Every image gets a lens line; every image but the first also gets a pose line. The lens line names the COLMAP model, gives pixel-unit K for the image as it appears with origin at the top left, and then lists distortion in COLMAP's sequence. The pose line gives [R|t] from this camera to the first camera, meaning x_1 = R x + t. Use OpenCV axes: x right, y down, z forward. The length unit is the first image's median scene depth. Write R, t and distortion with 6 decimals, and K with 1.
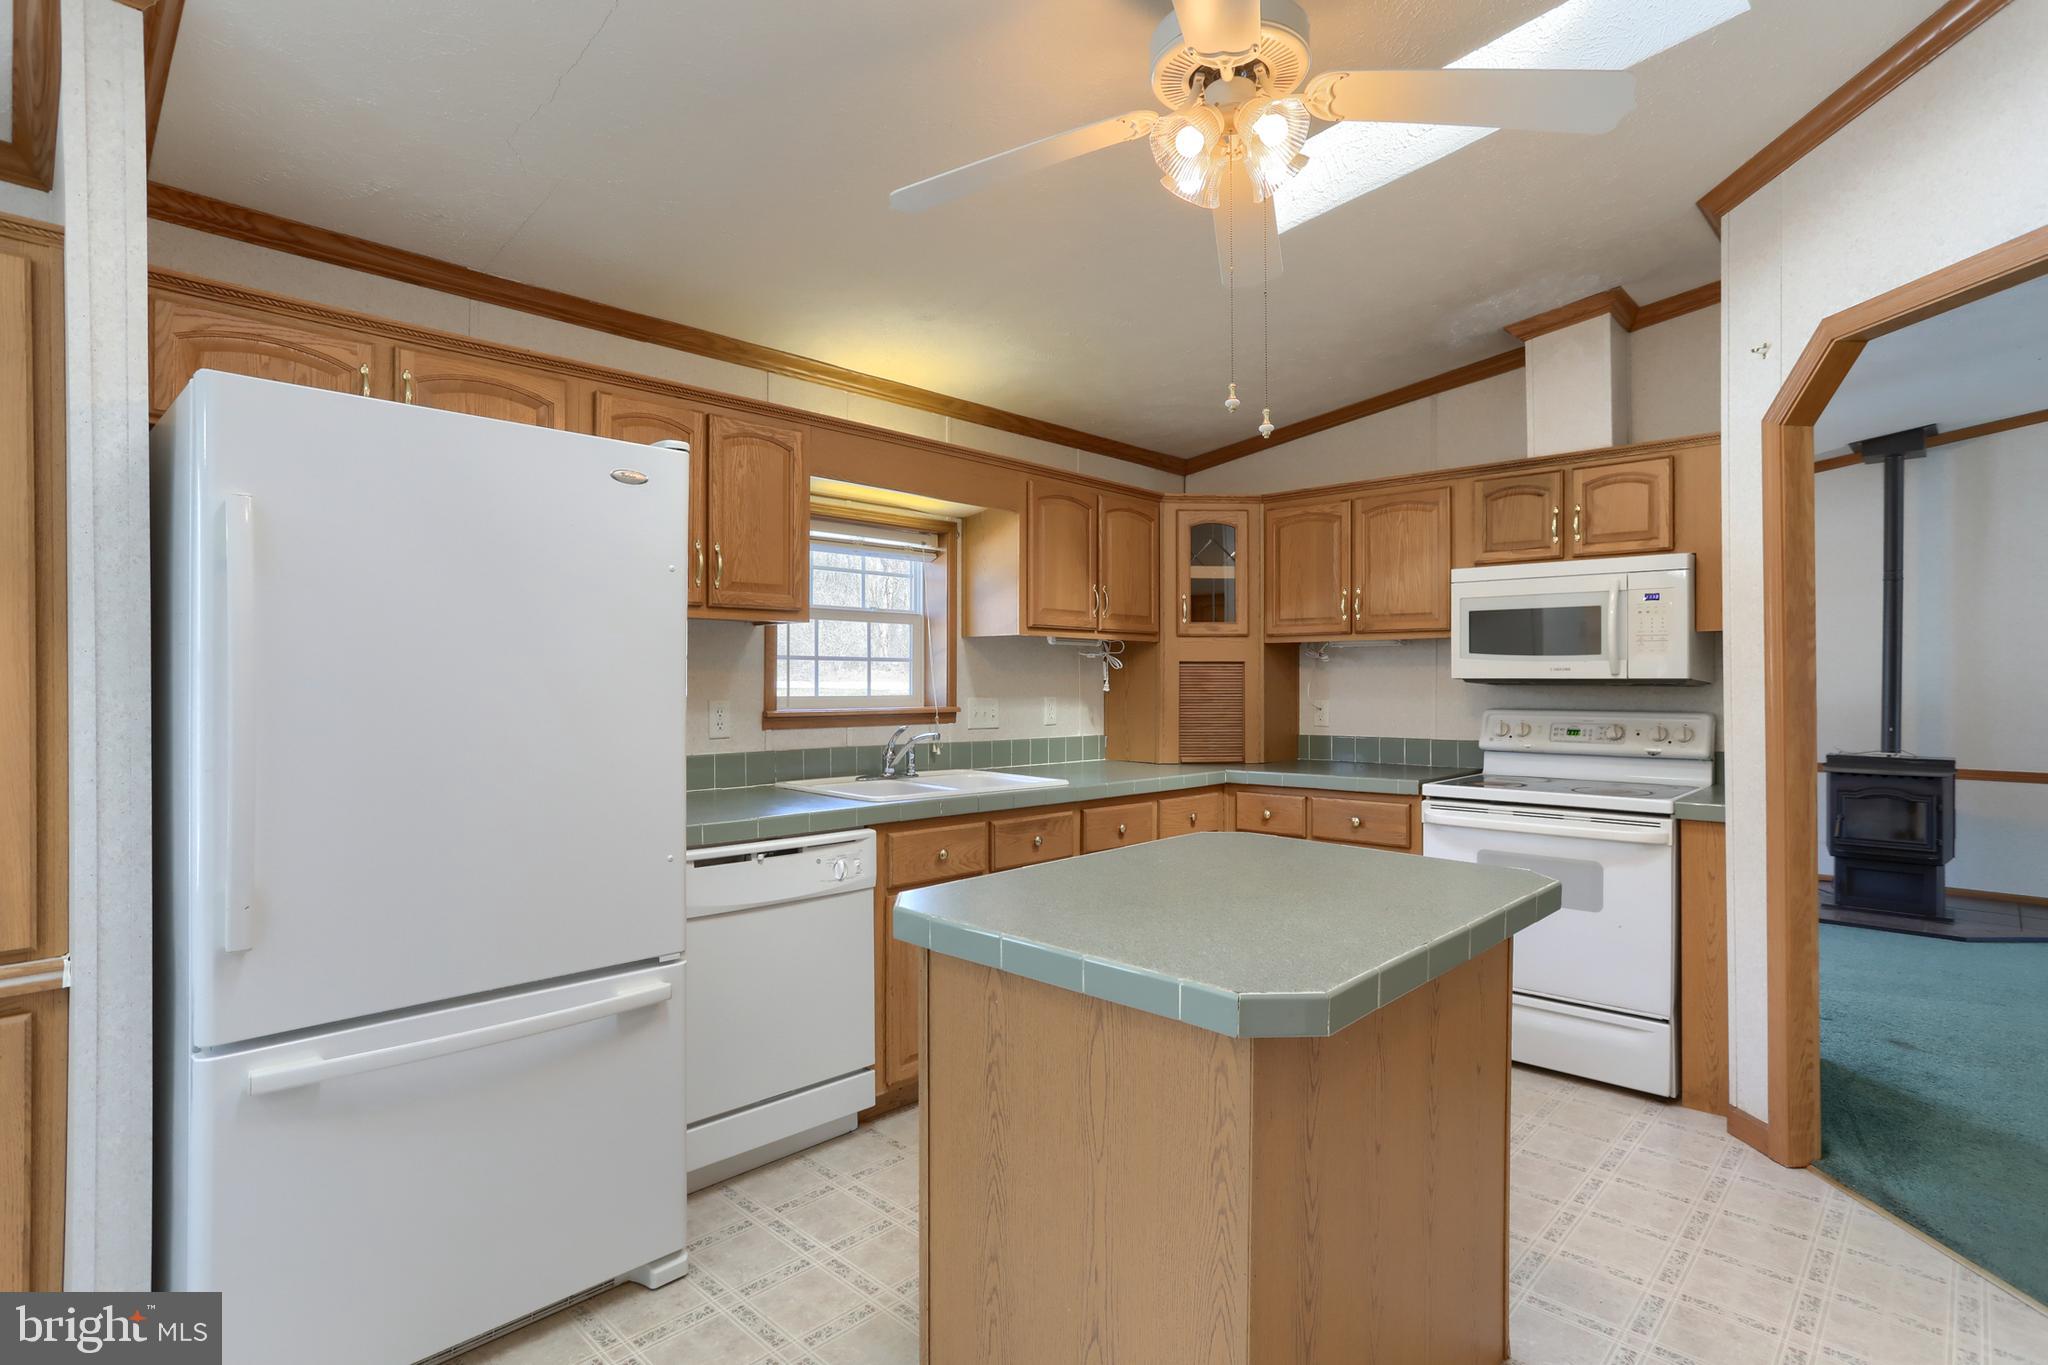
lens RADIAL K [[1014.4, 0, 1030.2], [0, 1014.4, 677.8], [0, 0, 1]] dist [-0.062420, 0.043455]
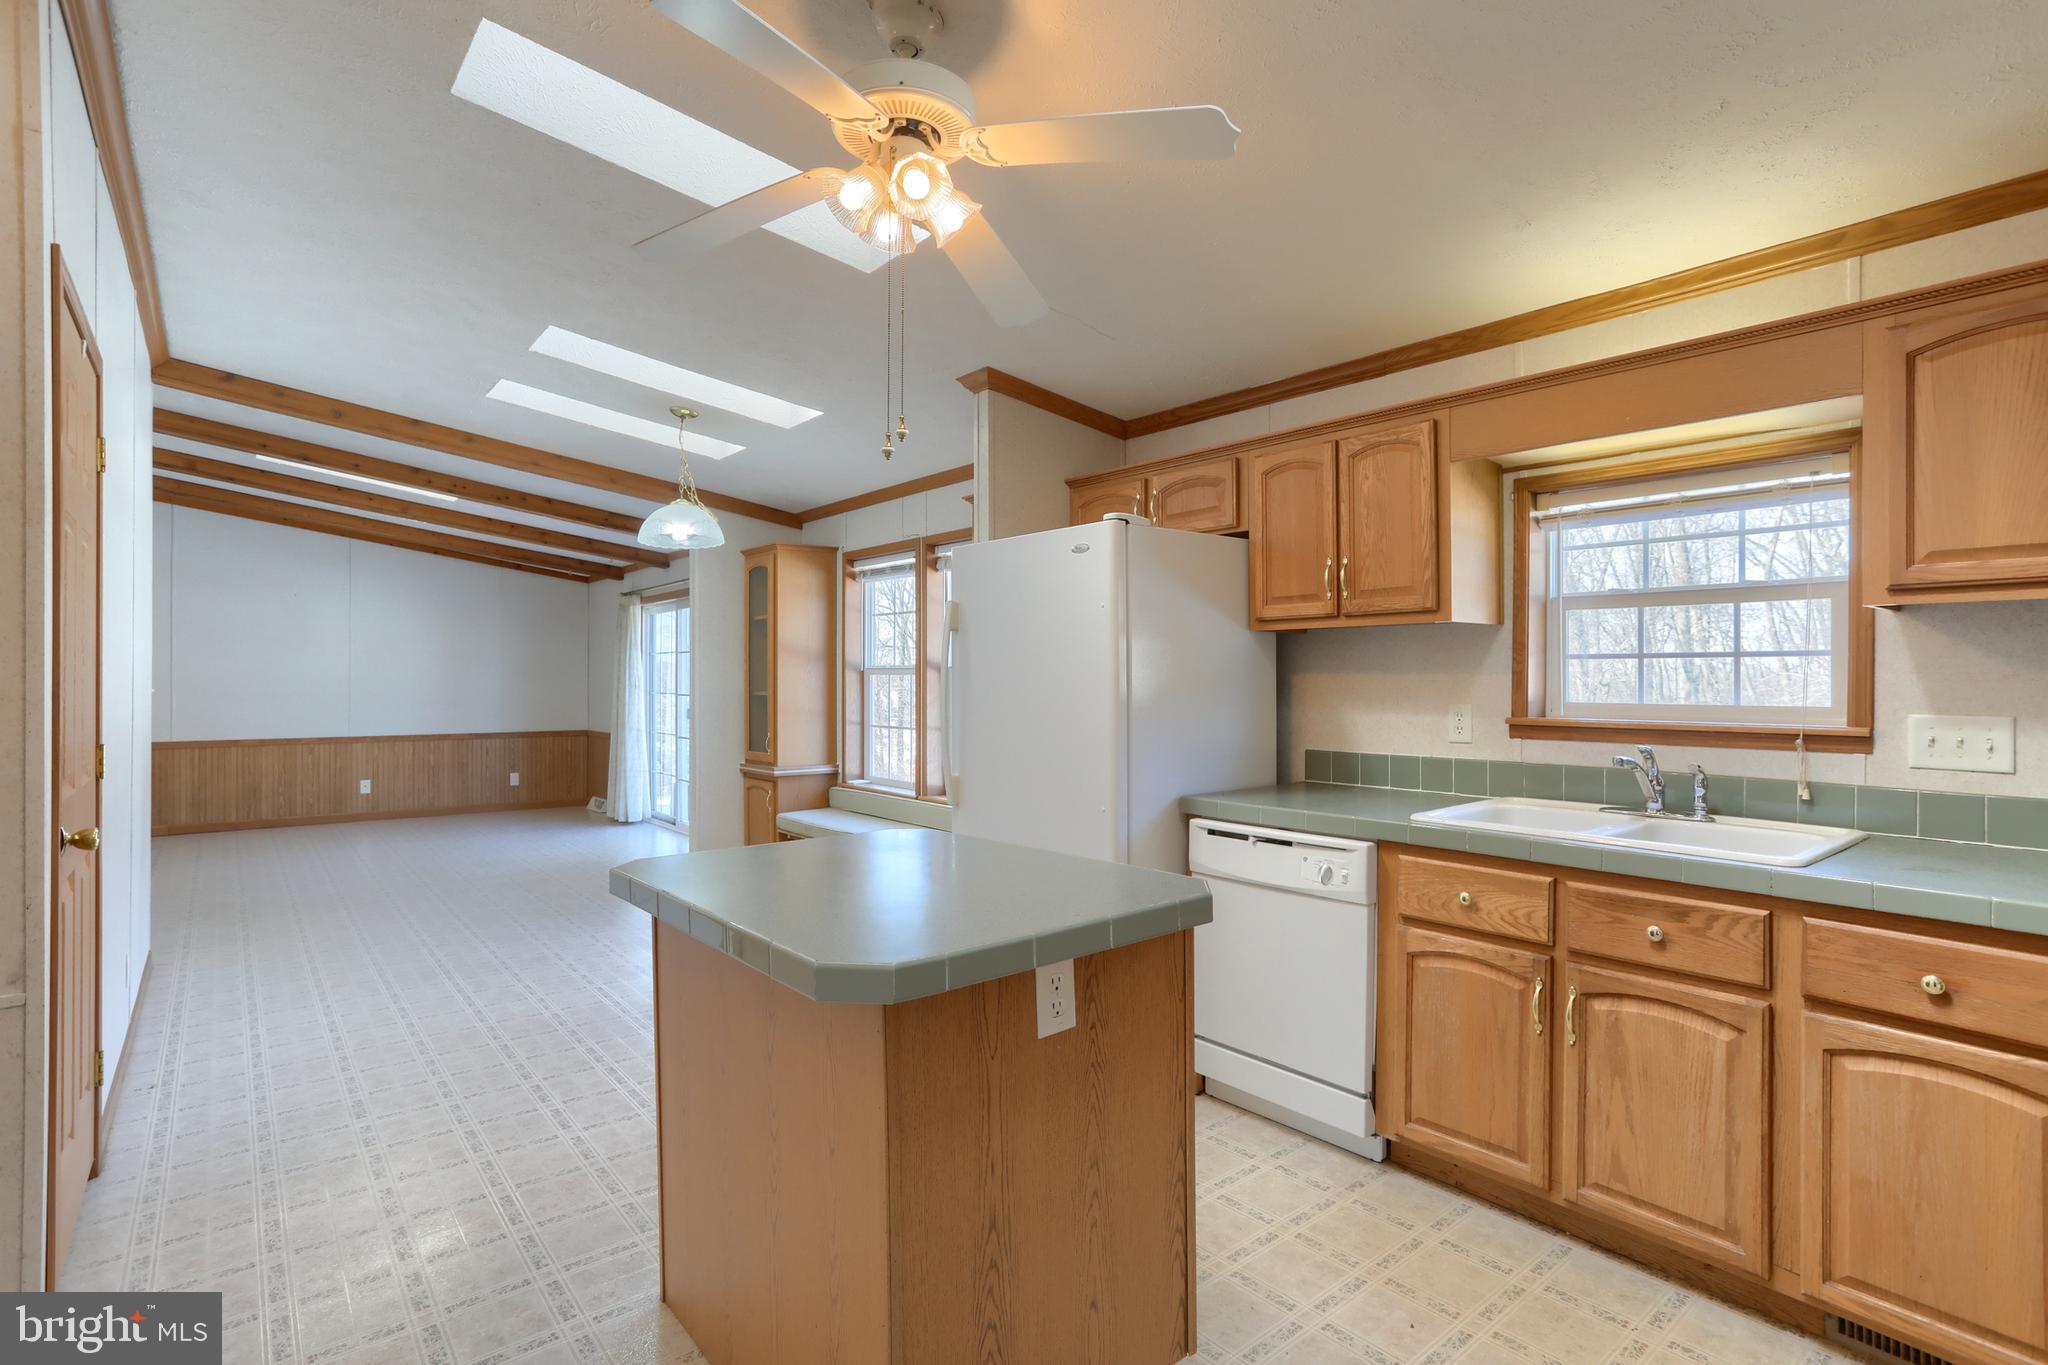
lens RADIAL K [[1014.4, 0, 1030.2], [0, 1014.4, 677.8], [0, 0, 1]] dist [-0.062420, 0.043455]
pose [[-0.107727, -0.005752, -0.994164, 0.598904], [0.003197, 0.999976, -0.006132, 0.000904], [0.994175, -0.003839, -0.107706, 0.586269]]
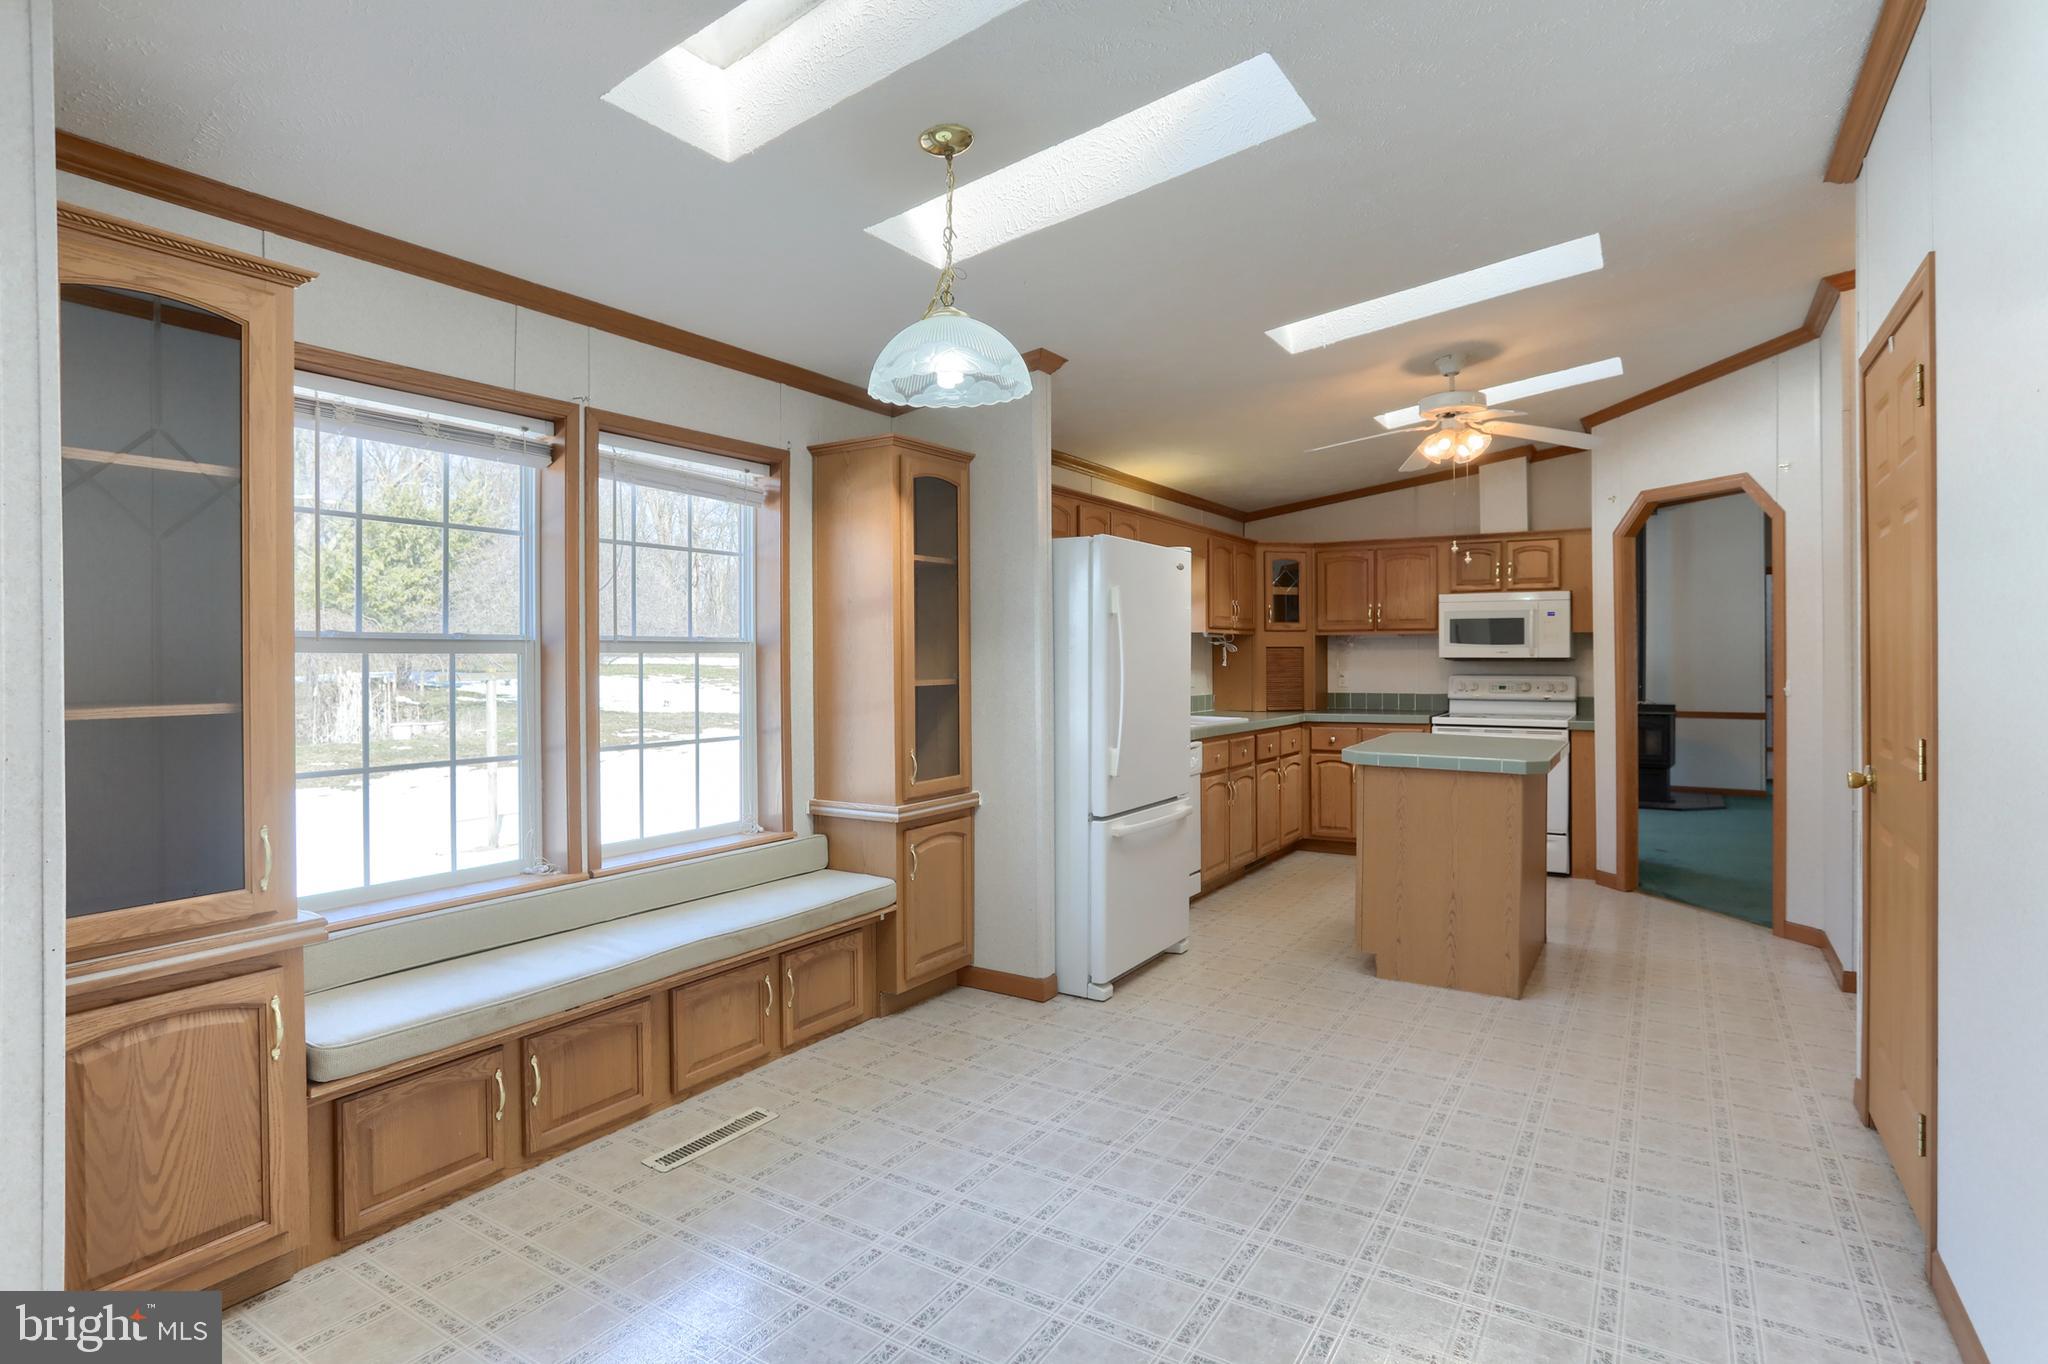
lens RADIAL K [[1086.0, 0, 1025.5], [0, 1086.0, 651.0], [0, 0, 1]] dist [-0.053310, 0.055355]
pose [[0.974277, -0.002733, 0.225337, -0.738873], [0.002373, 0.999995, 0.001868, -0.016572], [-0.225341, -0.001285, 0.974279, -0.694724]]
